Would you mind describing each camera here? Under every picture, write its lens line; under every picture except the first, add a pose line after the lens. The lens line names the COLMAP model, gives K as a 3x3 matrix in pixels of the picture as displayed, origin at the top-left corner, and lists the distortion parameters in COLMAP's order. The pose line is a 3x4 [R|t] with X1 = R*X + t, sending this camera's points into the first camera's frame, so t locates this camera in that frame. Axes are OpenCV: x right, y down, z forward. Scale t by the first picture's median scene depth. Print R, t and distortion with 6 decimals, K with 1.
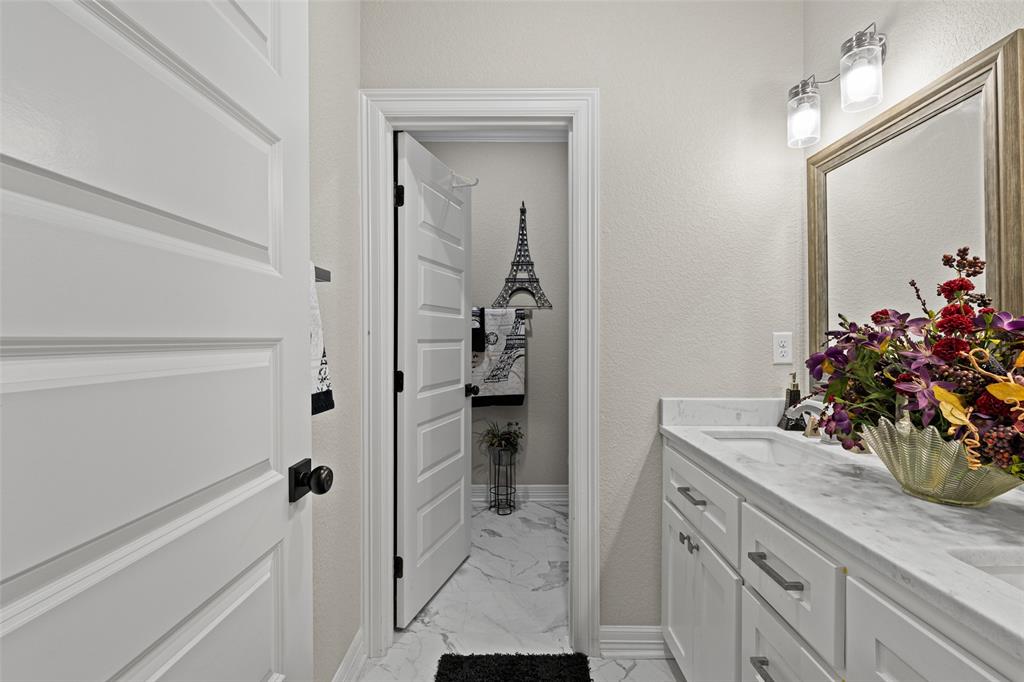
lens RADIAL K [[463.4, 0, 508.4], [0, 463.4, 337.6], [0, 0, 1]] dist [0.003721, -0.001945]
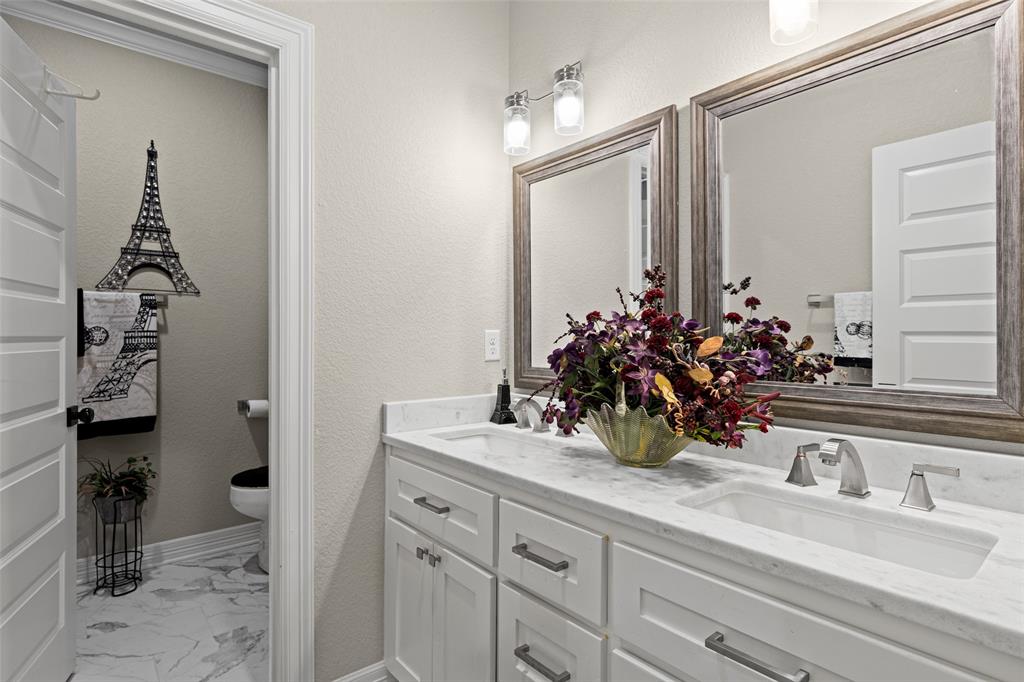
lens RADIAL K [[528.1, 0, 509.0], [0, 528.1, 339.0], [0, 0, 1]] dist [0.001592, 0.000138]
pose [[0.766064, -0.001709, 0.642762, -0.136223], [-0.002206, 0.999984, 0.005289, 0.002213], [-0.642761, -0.005470, 0.766047, 0.075348]]
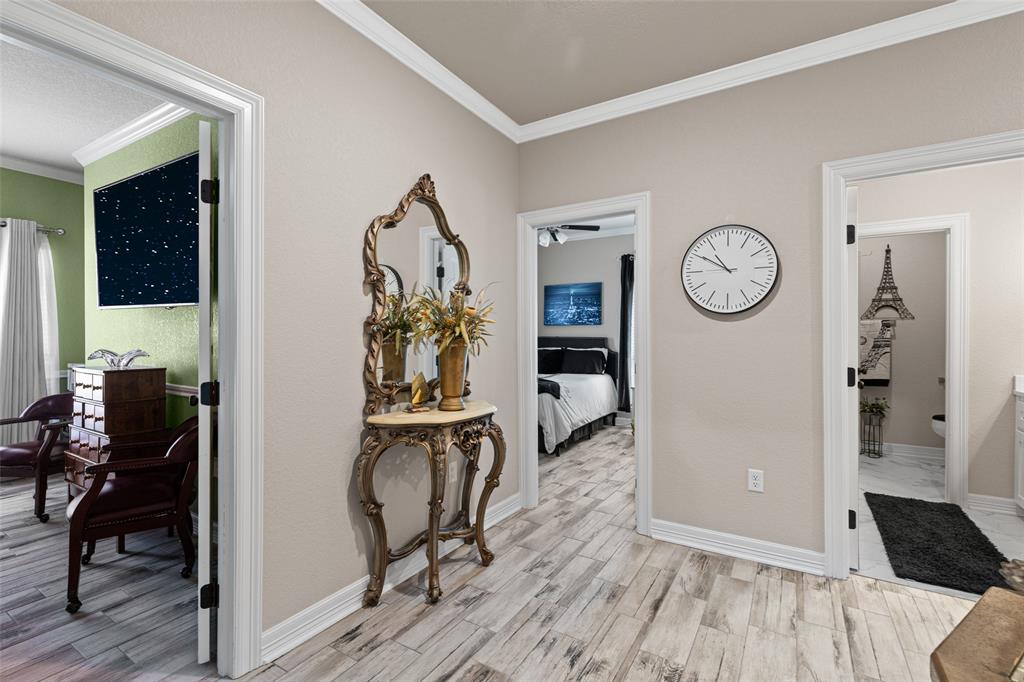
lens RADIAL K [[463.4, 0, 506.2], [0, 463.4, 338.9], [0, 0, 1]] dist [0.003721, -0.001945]
pose [[0.849374, 0.002238, -0.527786, -0.416678], [0.002727, 0.999959, 0.008630, -0.036850], [0.527784, -0.008769, 0.849333, -1.642724]]
